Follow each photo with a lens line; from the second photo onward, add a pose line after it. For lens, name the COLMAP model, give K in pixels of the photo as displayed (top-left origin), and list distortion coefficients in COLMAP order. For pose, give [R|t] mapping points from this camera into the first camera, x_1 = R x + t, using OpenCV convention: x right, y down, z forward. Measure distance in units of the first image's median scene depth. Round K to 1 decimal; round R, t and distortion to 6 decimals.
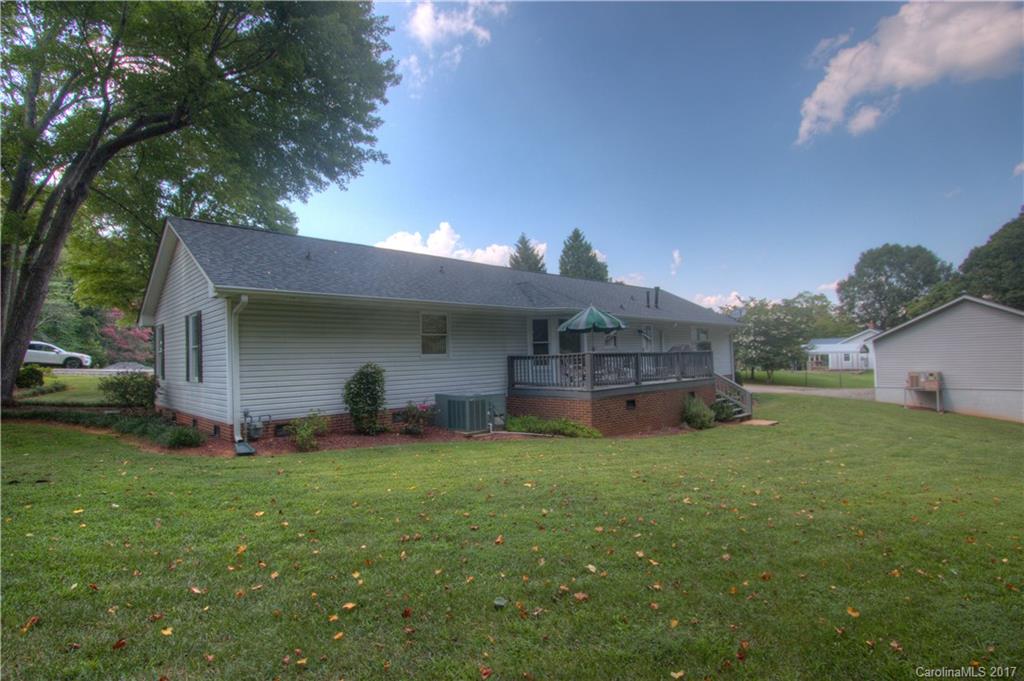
lens RADIAL K [[505.5, 0, 512.3], [0, 505.5, 344.0], [0, 0, 1]] dist [-0.011484, 0.000608]
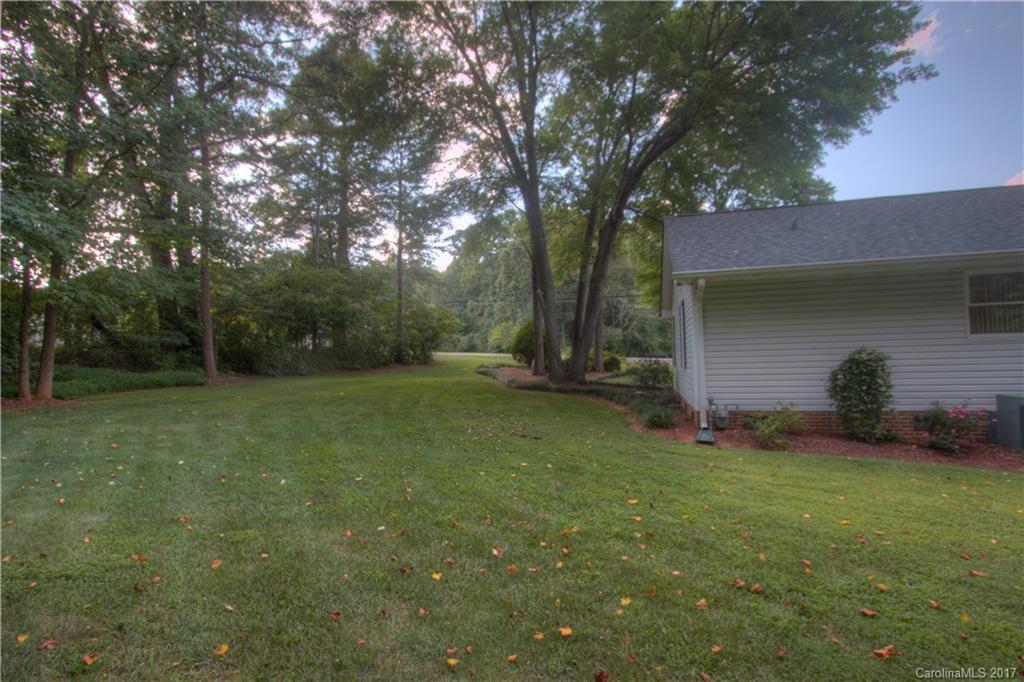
lens RADIAL K [[505.5, 0, 510.8], [0, 505.5, 343.2], [0, 0, 1]] dist [-0.011484, 0.000608]
pose [[0.498059, -0.023032, -0.866837, 0.105187], [0.034780, 0.999373, -0.006570, 0.017591], [0.866445, -0.026876, 0.498548, 0.161142]]
